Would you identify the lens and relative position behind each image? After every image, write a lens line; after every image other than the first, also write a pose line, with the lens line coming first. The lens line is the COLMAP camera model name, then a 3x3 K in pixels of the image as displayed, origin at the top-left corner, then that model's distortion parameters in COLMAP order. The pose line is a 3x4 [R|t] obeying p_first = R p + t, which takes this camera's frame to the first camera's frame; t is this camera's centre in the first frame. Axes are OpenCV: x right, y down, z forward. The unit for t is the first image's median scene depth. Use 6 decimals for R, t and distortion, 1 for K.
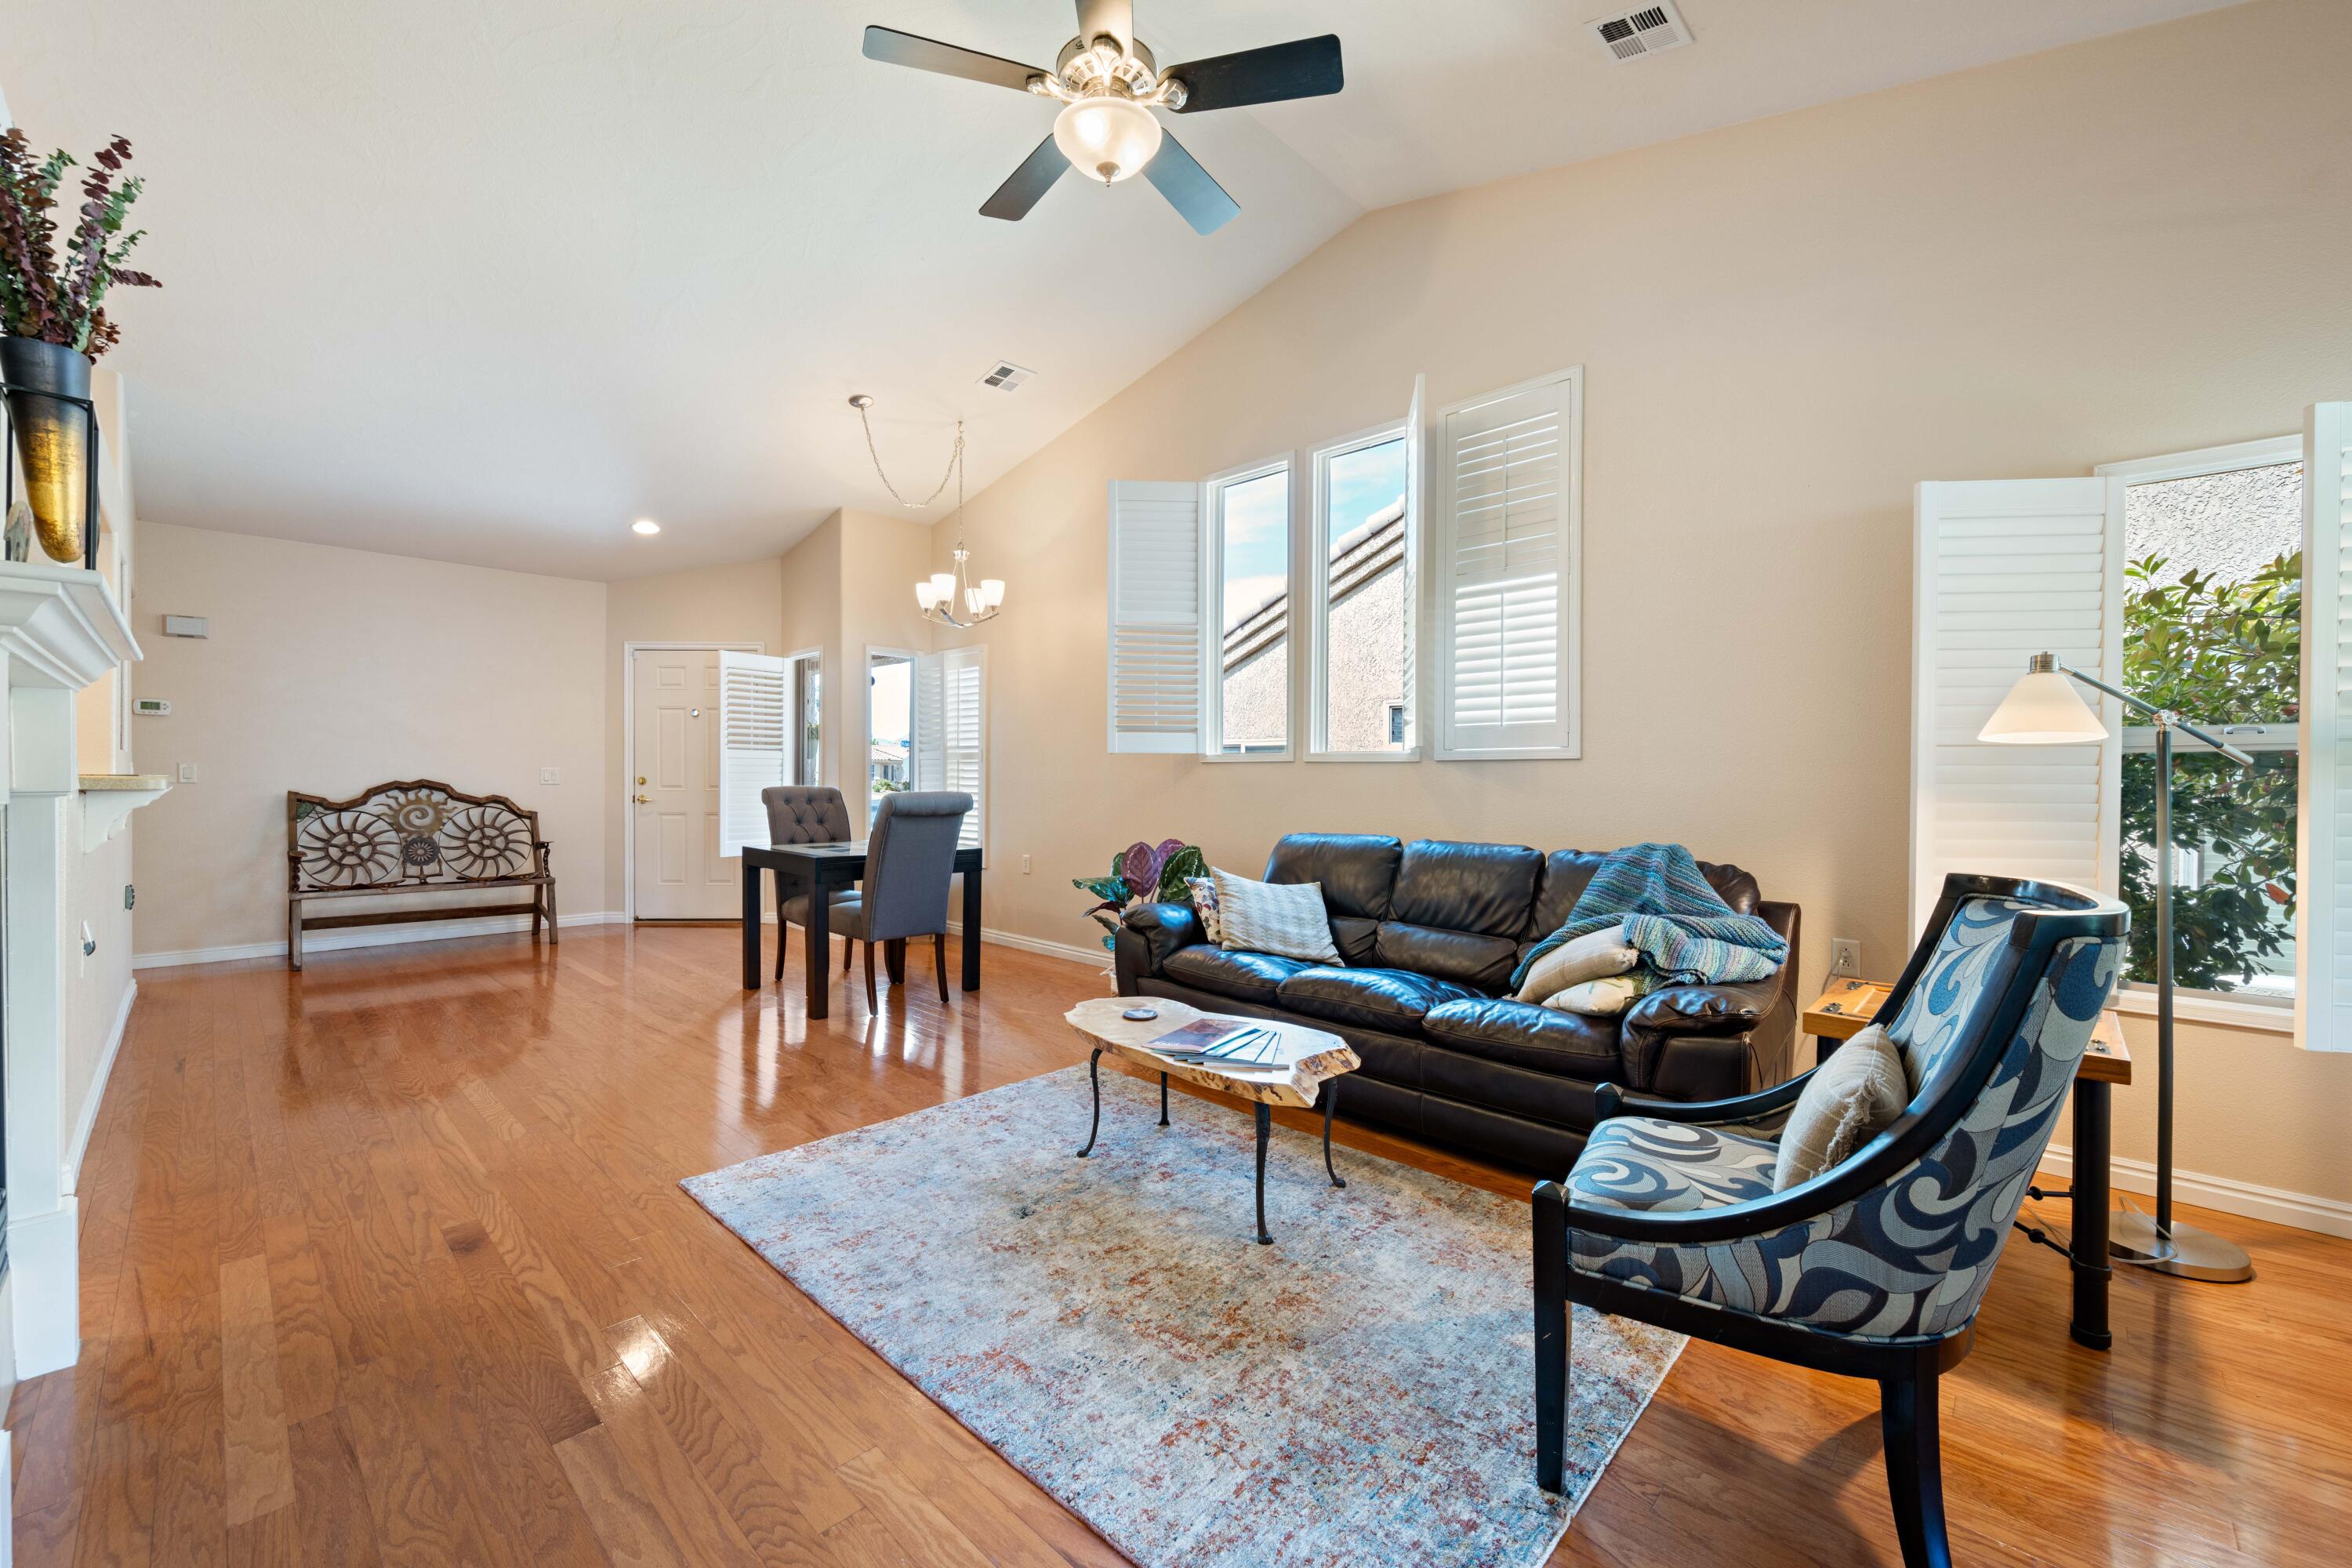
lens RADIAL K [[923.1, 0, 1182.8], [0, 923.1, 779.3], [0, 0, 1]] dist [-0.003004, 0.000748]
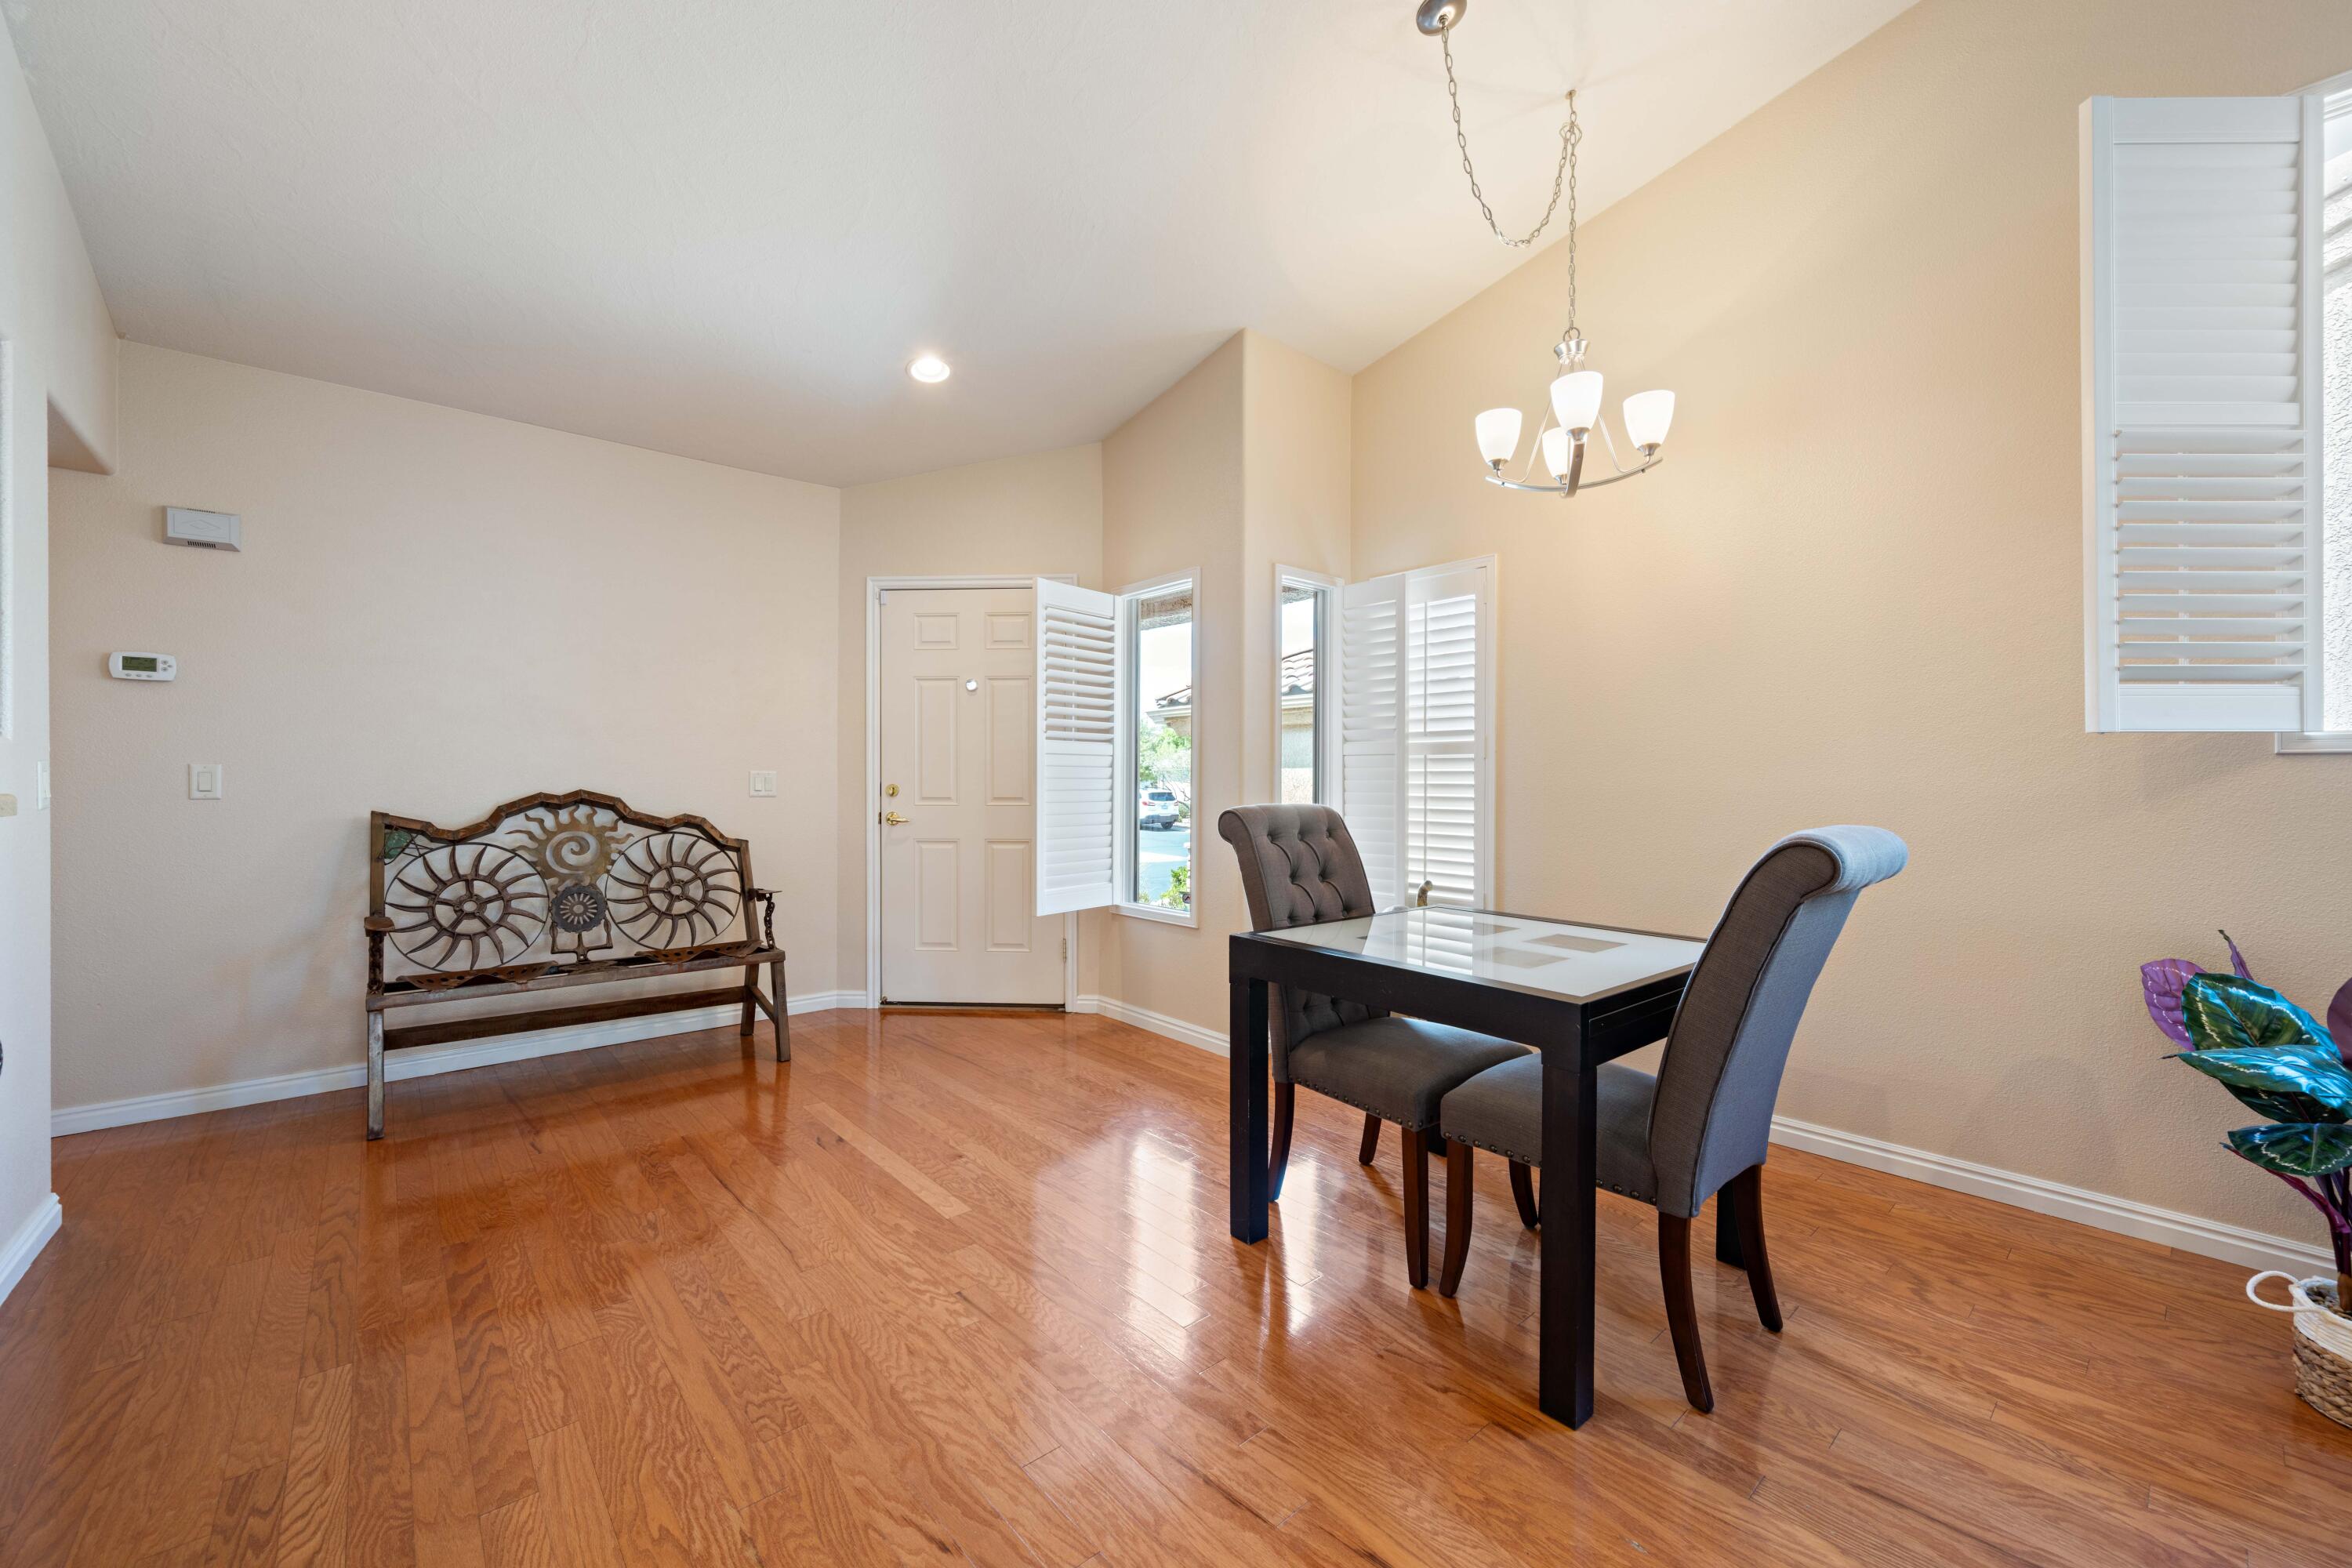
lens RADIAL K [[923.1, 0, 1189.5], [0, 923.1, 783.0], [0, 0, 1]] dist [-0.003004, 0.000748]
pose [[0.996027, -0.001884, -0.089033, -0.369432], [0.002067, 0.999996, 0.001964, -0.005100], [0.089029, -0.002140, 0.996027, 0.428065]]
